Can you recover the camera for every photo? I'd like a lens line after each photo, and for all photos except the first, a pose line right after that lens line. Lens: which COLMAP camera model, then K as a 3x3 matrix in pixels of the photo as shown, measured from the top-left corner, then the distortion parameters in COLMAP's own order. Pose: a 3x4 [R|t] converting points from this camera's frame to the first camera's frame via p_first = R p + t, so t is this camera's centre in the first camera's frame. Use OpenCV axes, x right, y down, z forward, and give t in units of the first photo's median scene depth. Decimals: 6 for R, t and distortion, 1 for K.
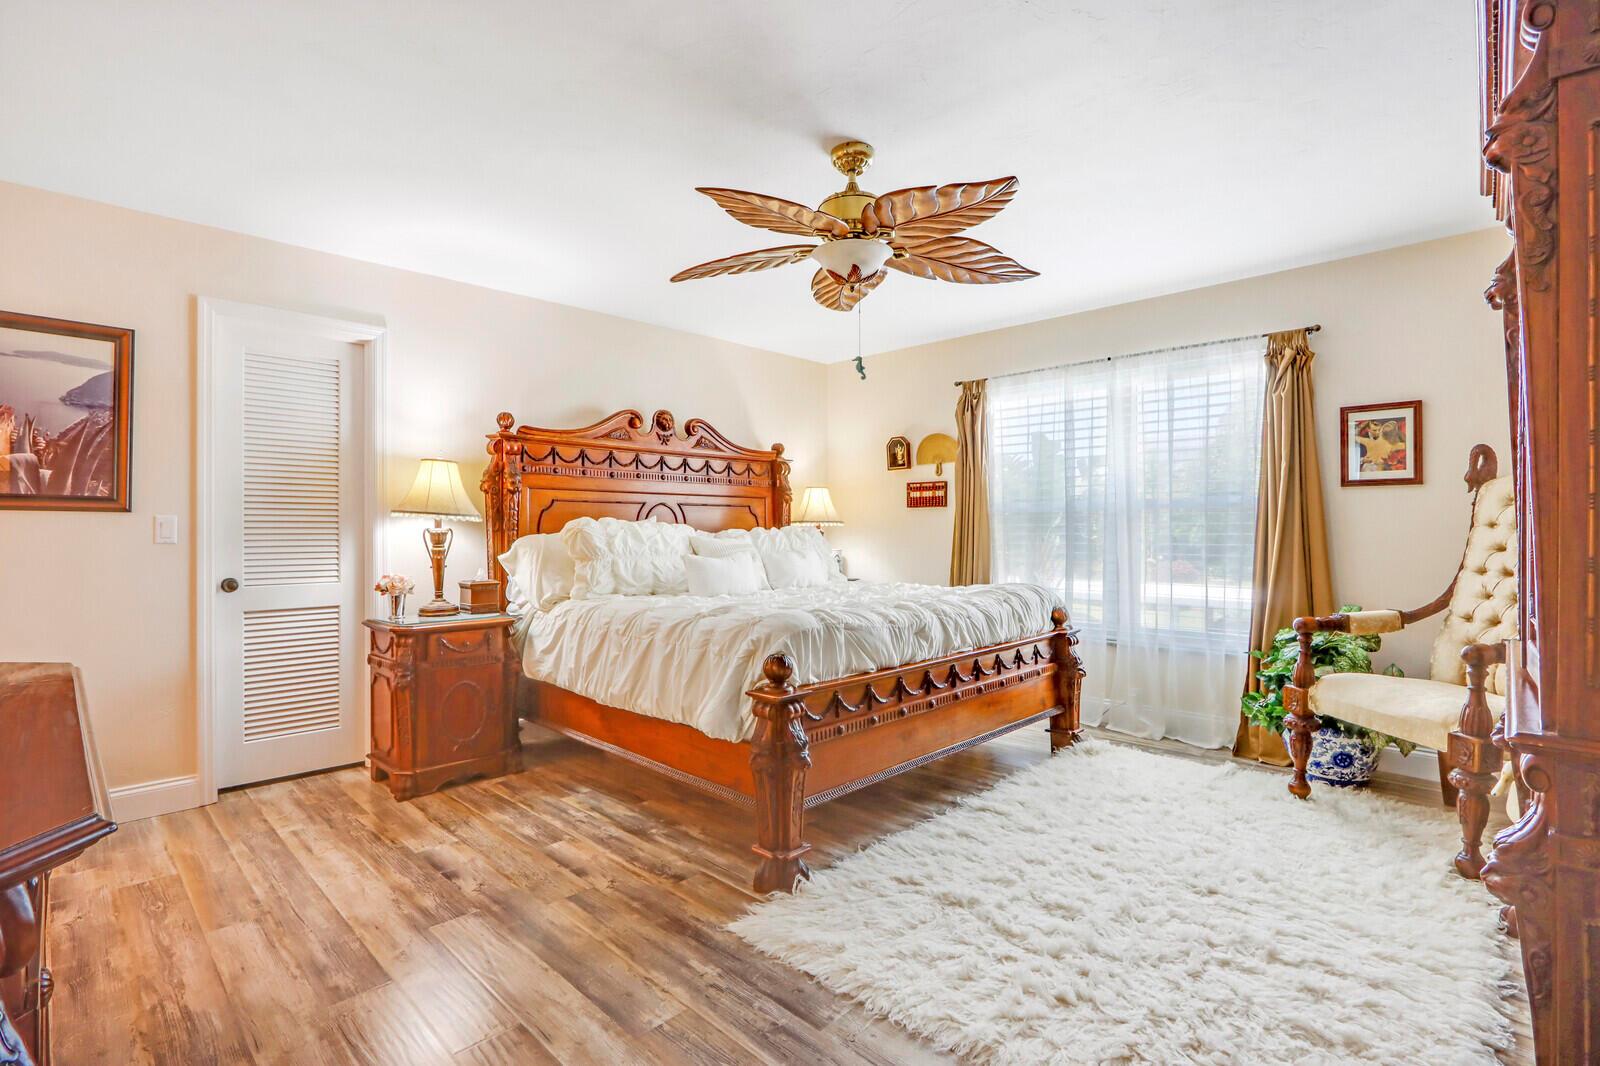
lens RADIAL K [[753.8, 0, 789.9], [0, 753.8, 561.5], [0, 0, 1]] dist [-0.014622, 0.001292]
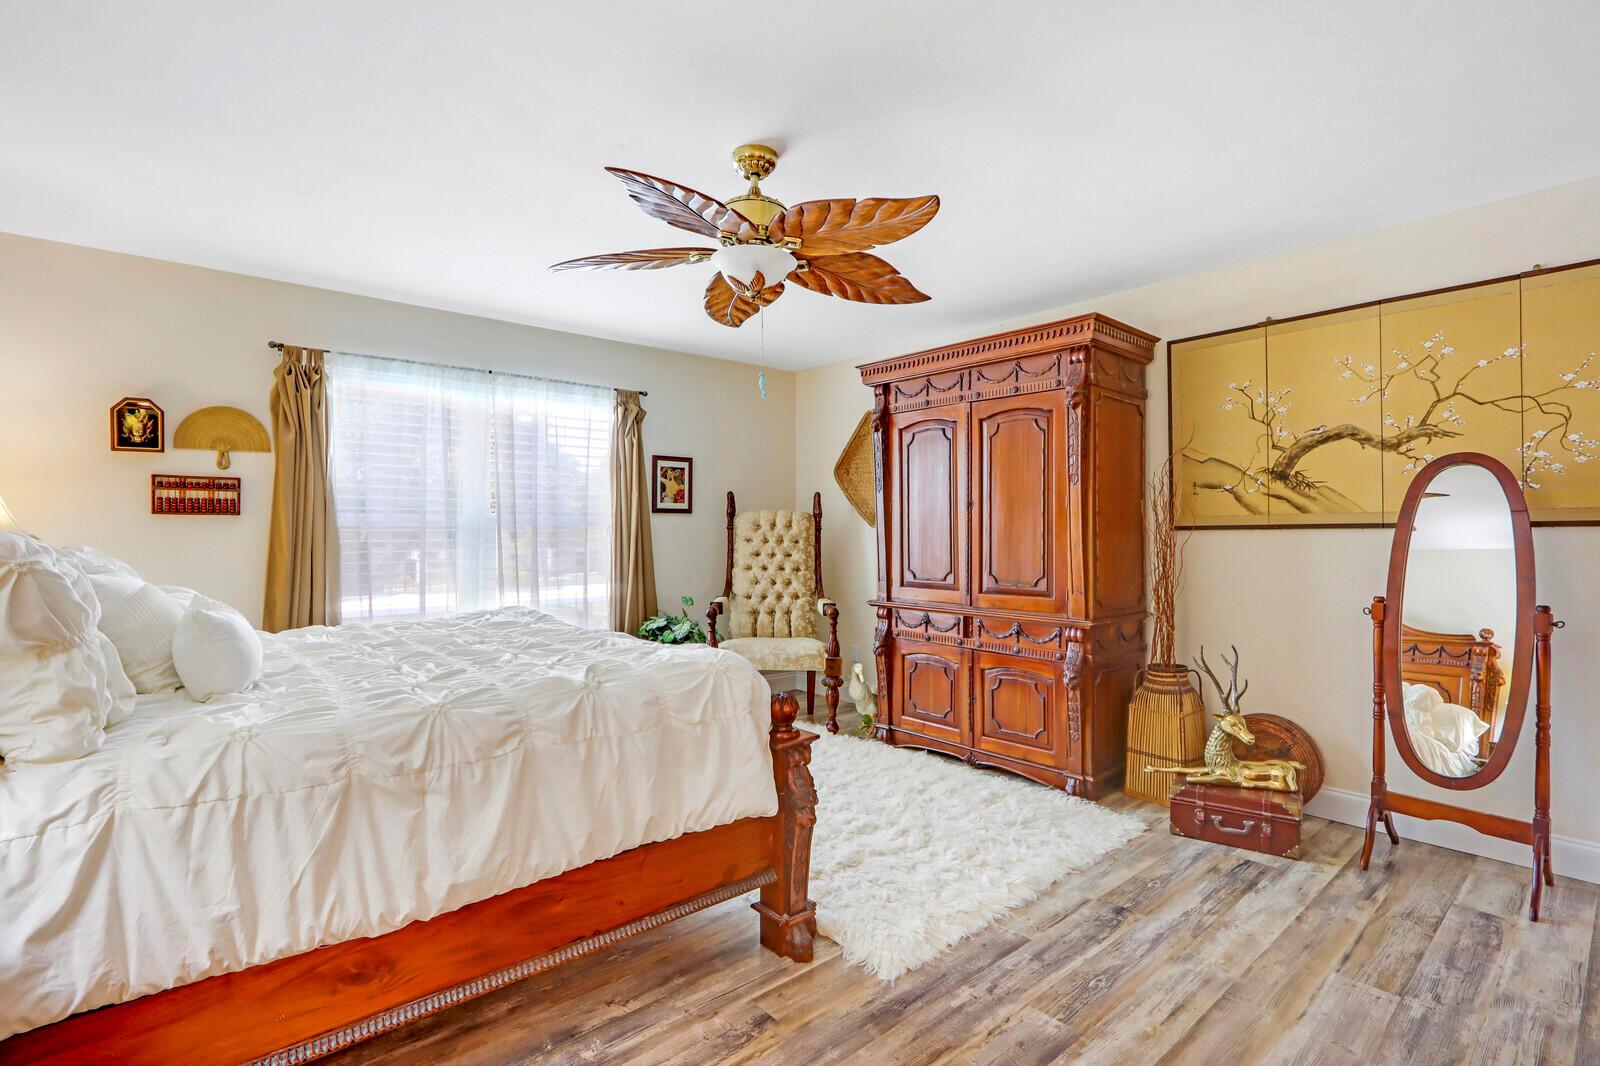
lens RADIAL K [[753.8, 0, 789.9], [0, 753.8, 561.5], [0, 0, 1]] dist [-0.014622, 0.001292]
pose [[0.079553, -0.035705, 0.996191, -0.646477], [0.044452, 0.998491, 0.032237, -0.044714], [-0.995839, 0.041718, 0.081020, 0.658656]]
